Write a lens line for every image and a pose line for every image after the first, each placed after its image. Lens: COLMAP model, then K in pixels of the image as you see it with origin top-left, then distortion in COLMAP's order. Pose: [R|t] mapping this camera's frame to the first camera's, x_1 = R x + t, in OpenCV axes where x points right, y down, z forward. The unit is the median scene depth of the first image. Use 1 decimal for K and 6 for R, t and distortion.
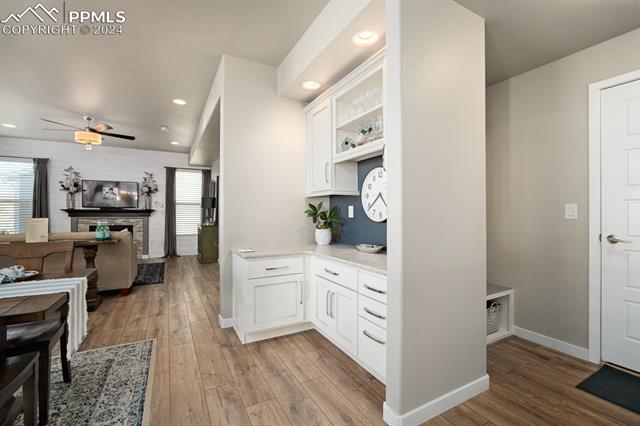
lens RADIAL K [[283.0, 0, 321.1], [0, 283.0, 212.3], [0, 0, 1]] dist [-0.012487, 0.004656]
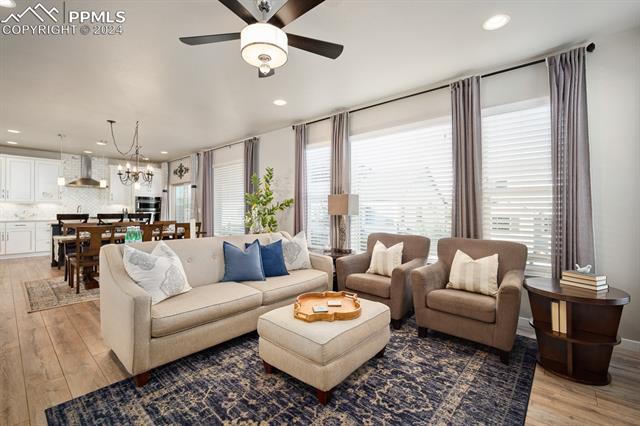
lens RADIAL K [[283.0, 0, 317.2], [0, 283.0, 208.8], [0, 0, 1]] dist [-0.012487, 0.004656]
pose [[-0.940706, -0.003646, -0.339203, -0.563762], [-0.002699, 0.999991, -0.003265, -0.007953], [0.339212, -0.002156, -0.940707, 1.076133]]
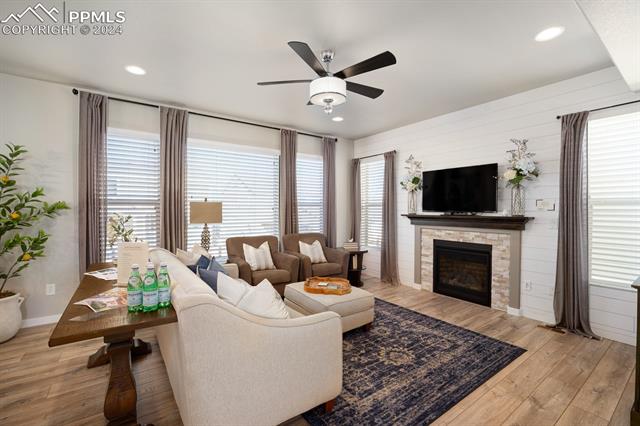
lens RADIAL K [[283.0, 0, 322.3], [0, 283.0, 213.2], [0, 0, 1]] dist [-0.012487, 0.004656]
pose [[0.125840, 0.013060, -0.991965, -0.200689], [0.001991, 0.999908, 0.013417, -0.024591], [0.992049, -0.003663, 0.125802, 0.681859]]
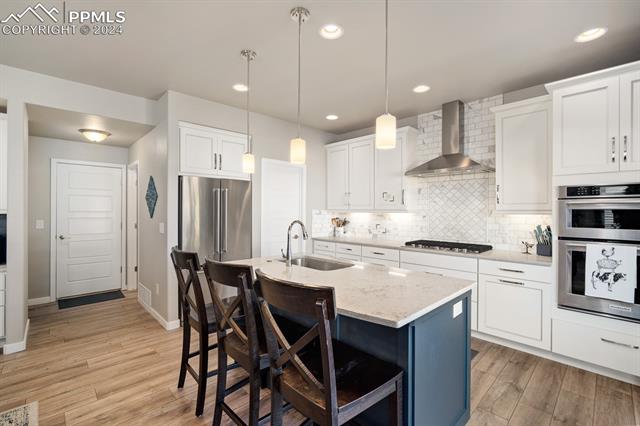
lens RADIAL K [[283.0, 0, 324.5], [0, 283.0, 211.0], [0, 0, 1]] dist [-0.012487, 0.004656]
pose [[-0.275676, -0.004164, 0.961242, -0.485609], [-0.002958, 0.999990, 0.003484, -0.035912], [-0.961246, -0.001883, -0.275686, -0.093103]]
